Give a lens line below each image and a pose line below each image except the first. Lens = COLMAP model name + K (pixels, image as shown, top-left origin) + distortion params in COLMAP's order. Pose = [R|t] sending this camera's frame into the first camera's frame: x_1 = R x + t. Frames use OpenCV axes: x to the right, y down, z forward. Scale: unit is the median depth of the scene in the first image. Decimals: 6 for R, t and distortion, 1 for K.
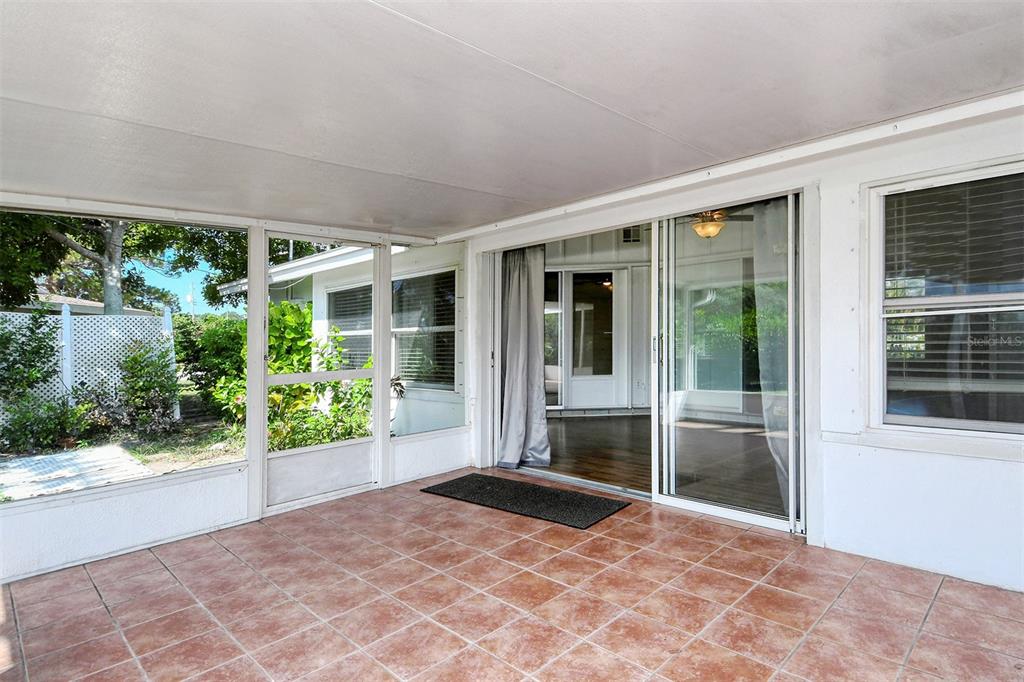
lens RADIAL K [[540.3, 0, 517.6], [0, 540.3, 337.3], [0, 0, 1]] dist [0.020766, -0.016266]
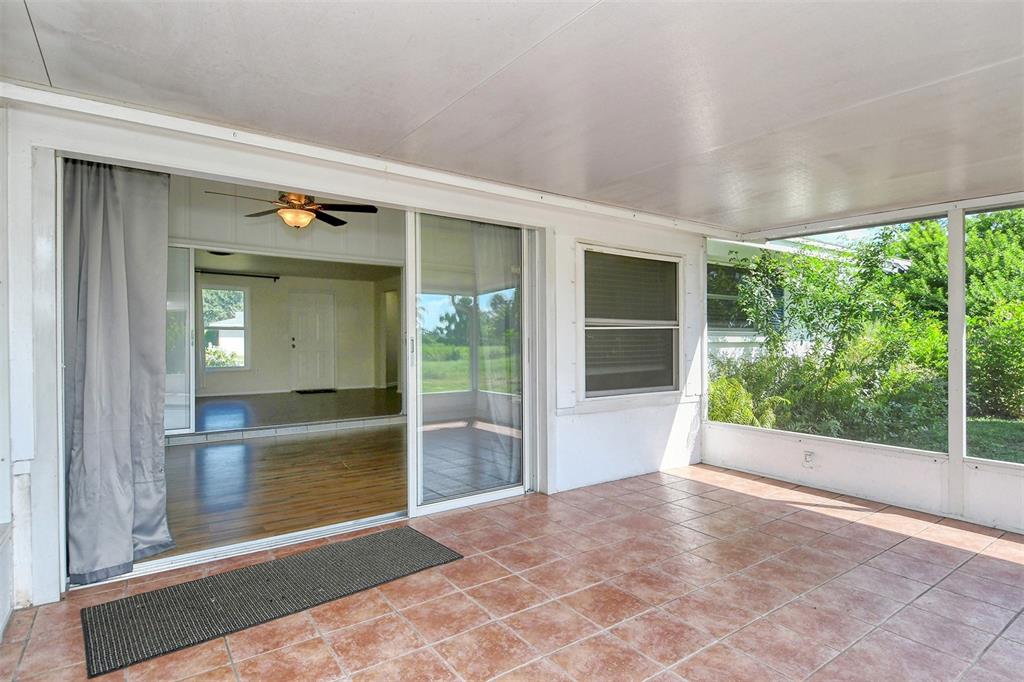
lens RADIAL K [[540.3, 0, 526.2], [0, 540.3, 350.7], [0, 0, 1]] dist [0.020766, -0.016266]
pose [[0.143027, 0.010180, 0.989666, -0.764783], [-0.010162, 0.999909, -0.008816, 0.035371], [-0.989667, -0.008796, 0.143118, 0.830354]]
